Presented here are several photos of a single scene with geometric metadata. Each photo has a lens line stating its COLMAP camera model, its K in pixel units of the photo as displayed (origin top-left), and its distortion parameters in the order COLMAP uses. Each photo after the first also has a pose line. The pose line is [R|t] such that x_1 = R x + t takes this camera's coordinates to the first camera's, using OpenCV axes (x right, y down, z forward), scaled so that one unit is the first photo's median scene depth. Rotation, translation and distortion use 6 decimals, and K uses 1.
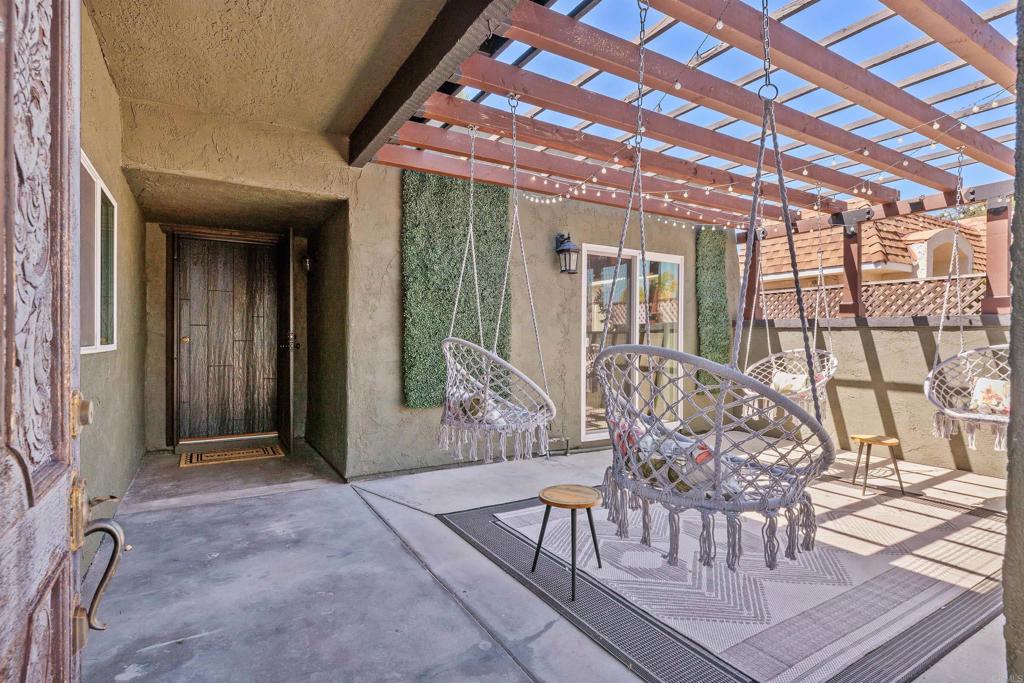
lens RADIAL K [[518.8, 0, 514.4], [0, 518.8, 341.7], [0, 0, 1]] dist [-0.003415, -0.000050]
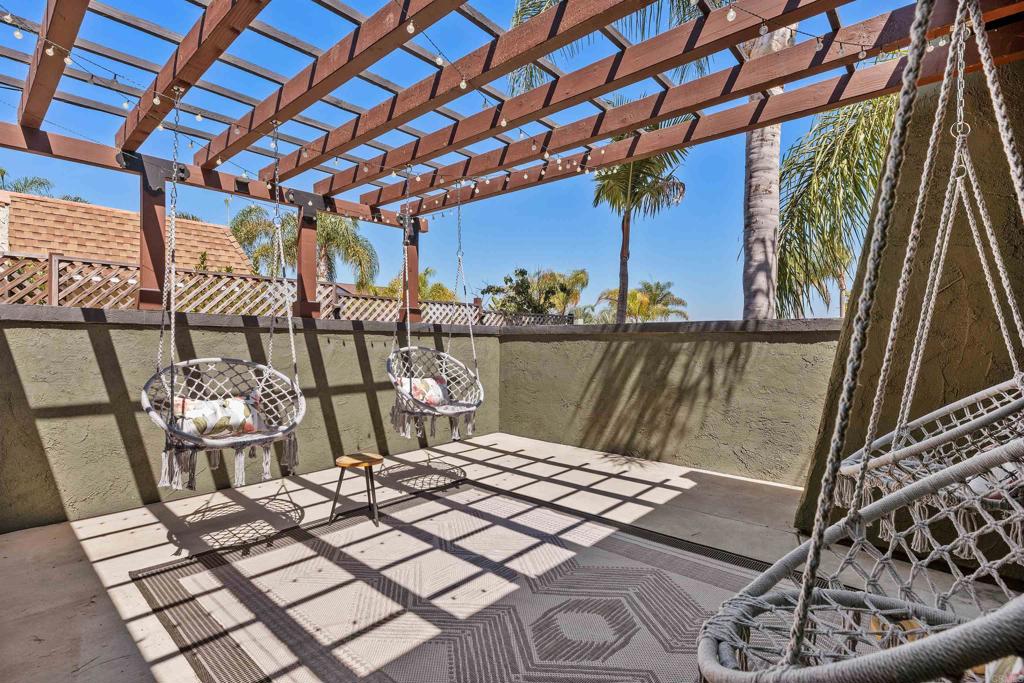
lens RADIAL K [[488.7, 0, 514.0], [0, 488.7, 340.5], [0, 0, 1]] dist [-0.013224, 0.001266]
pose [[-0.282963, -0.006777, 0.959107, -0.128872], [0.001576, 0.999970, 0.007530, -0.012560], [-0.959130, 0.003642, -0.282944, 0.815389]]
